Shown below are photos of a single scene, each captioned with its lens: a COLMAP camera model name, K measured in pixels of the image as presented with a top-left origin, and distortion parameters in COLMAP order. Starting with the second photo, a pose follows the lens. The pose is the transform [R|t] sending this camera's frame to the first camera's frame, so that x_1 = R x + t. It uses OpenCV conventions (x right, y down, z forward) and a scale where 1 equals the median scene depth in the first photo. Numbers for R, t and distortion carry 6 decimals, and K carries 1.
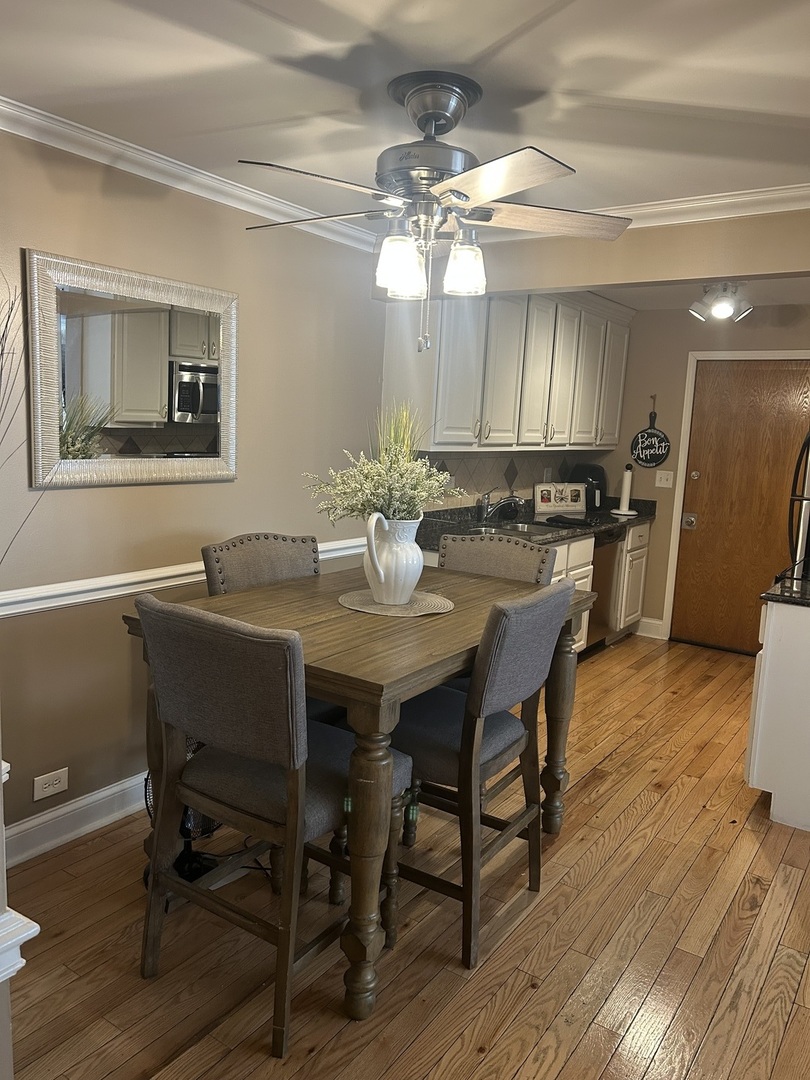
lens RADIAL K [[793.7, 0, 405.0], [0, 793.7, 540.0], [0, 0, 1]] dist [0.145311, -0.361833]
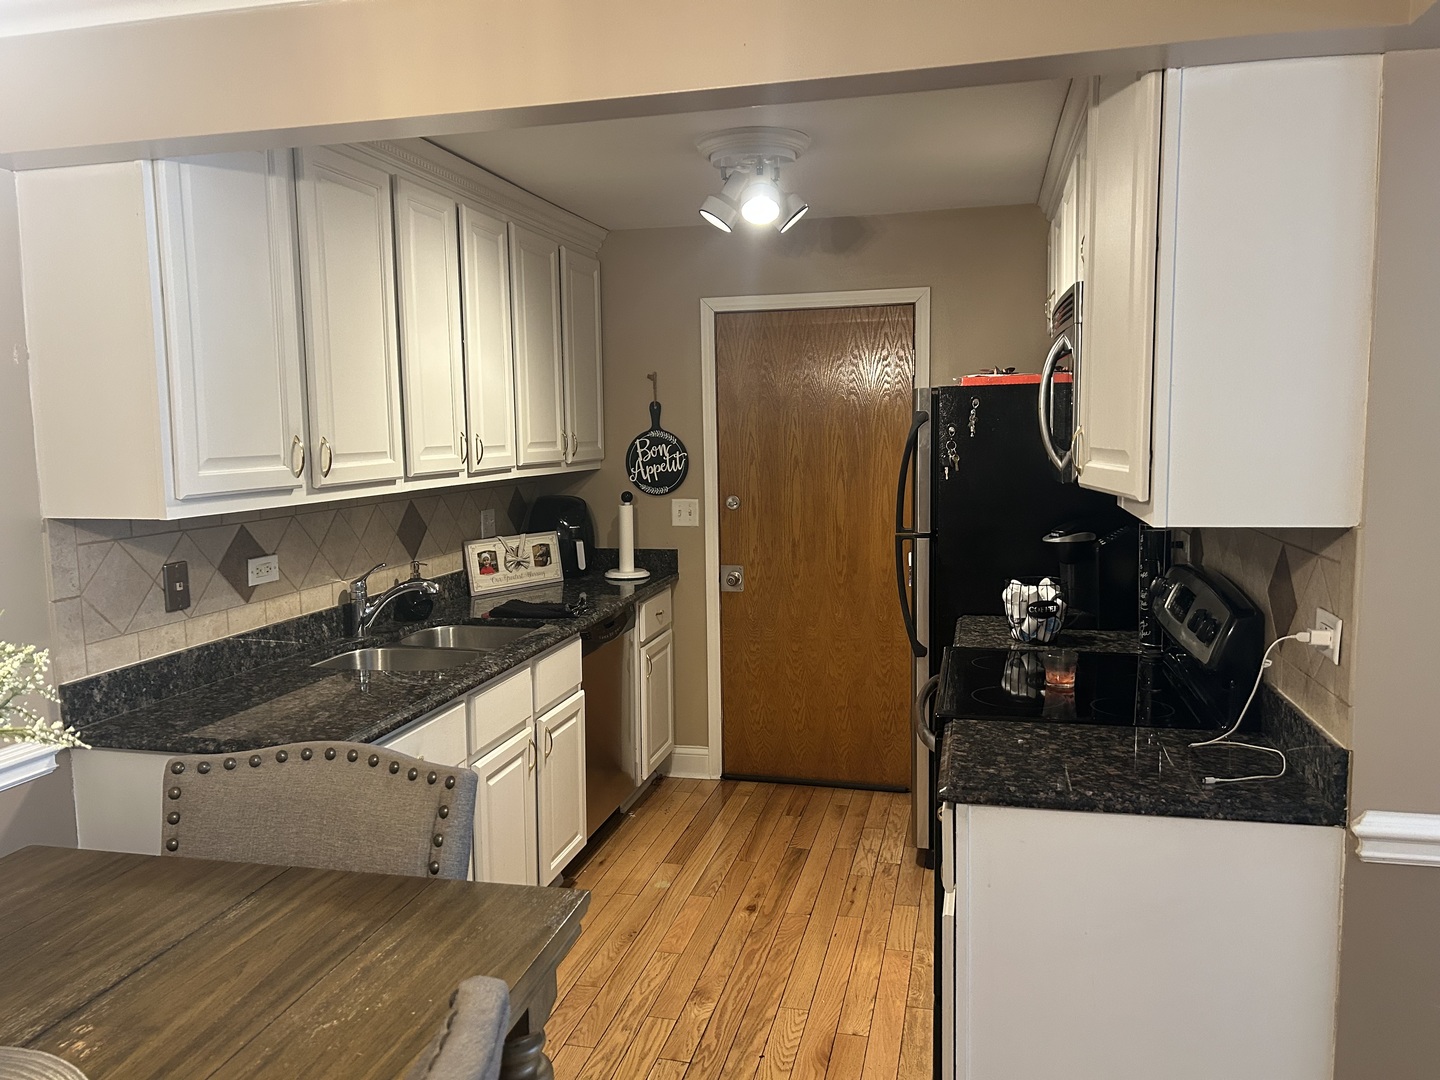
lens RADIAL K [[1058.2, 0, 734.0], [0, 1058.2, 543.4], [0, 0, 1]] dist [0.145311, -0.361833]
pose [[0.927522, -0.100444, 0.360020, 0.074065], [0.111309, 0.993740, -0.009515, -0.043873], [-0.356811, 0.048899, 0.932896, 0.266747]]
